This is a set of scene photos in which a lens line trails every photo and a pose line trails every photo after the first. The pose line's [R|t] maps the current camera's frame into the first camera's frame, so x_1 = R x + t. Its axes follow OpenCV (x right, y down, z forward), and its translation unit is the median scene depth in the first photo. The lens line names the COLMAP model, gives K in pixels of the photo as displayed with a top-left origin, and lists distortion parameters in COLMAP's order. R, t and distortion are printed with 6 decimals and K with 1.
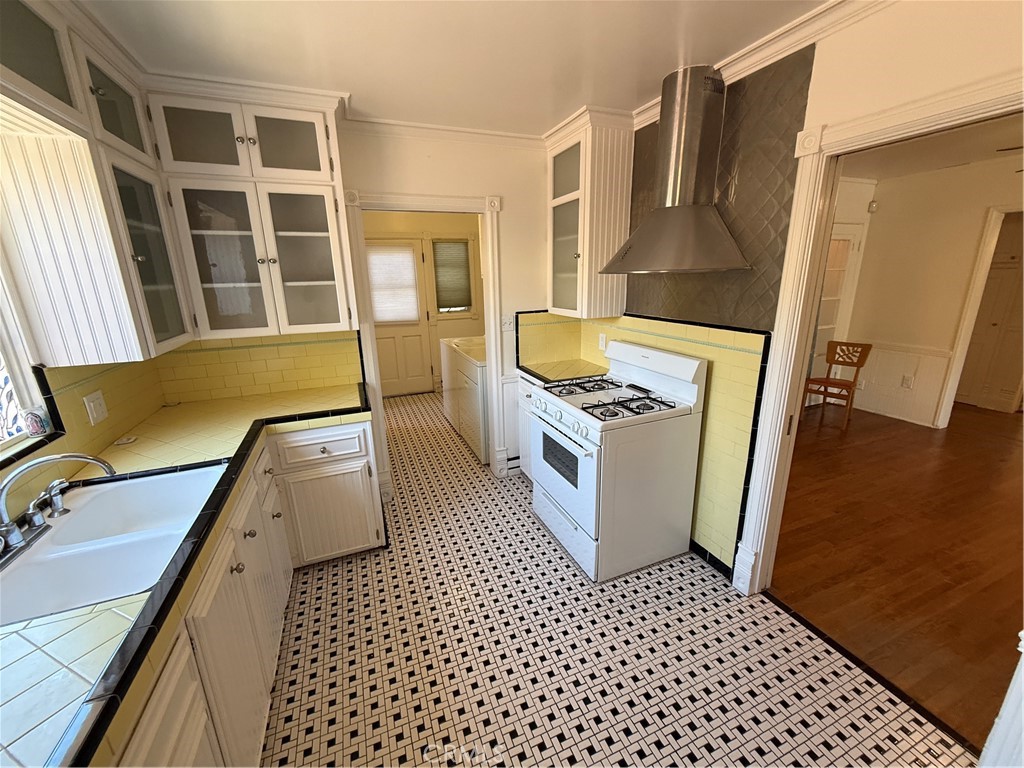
lens RADIAL K [[407.8, 0, 511.9], [0, 407.8, 384.7], [0, 0, 1]] dist [-0.000178, 0.000231]
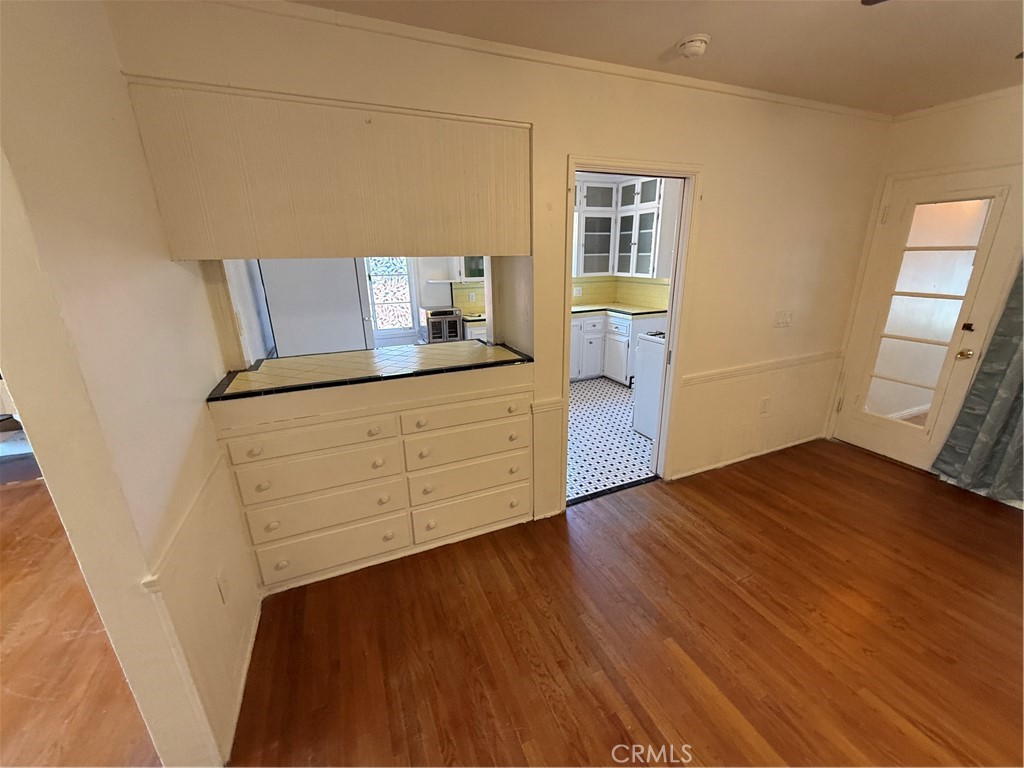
lens RADIAL K [[407.8, 0, 514.3], [0, 407.8, 383.9], [0, 0, 1]] dist [-0.000178, 0.000231]
pose [[0.023982, 0.321571, -0.946582, 1.965440], [-0.246360, 0.919554, 0.306148, -0.119680], [0.968882, 0.225857, 0.101275, 0.298060]]
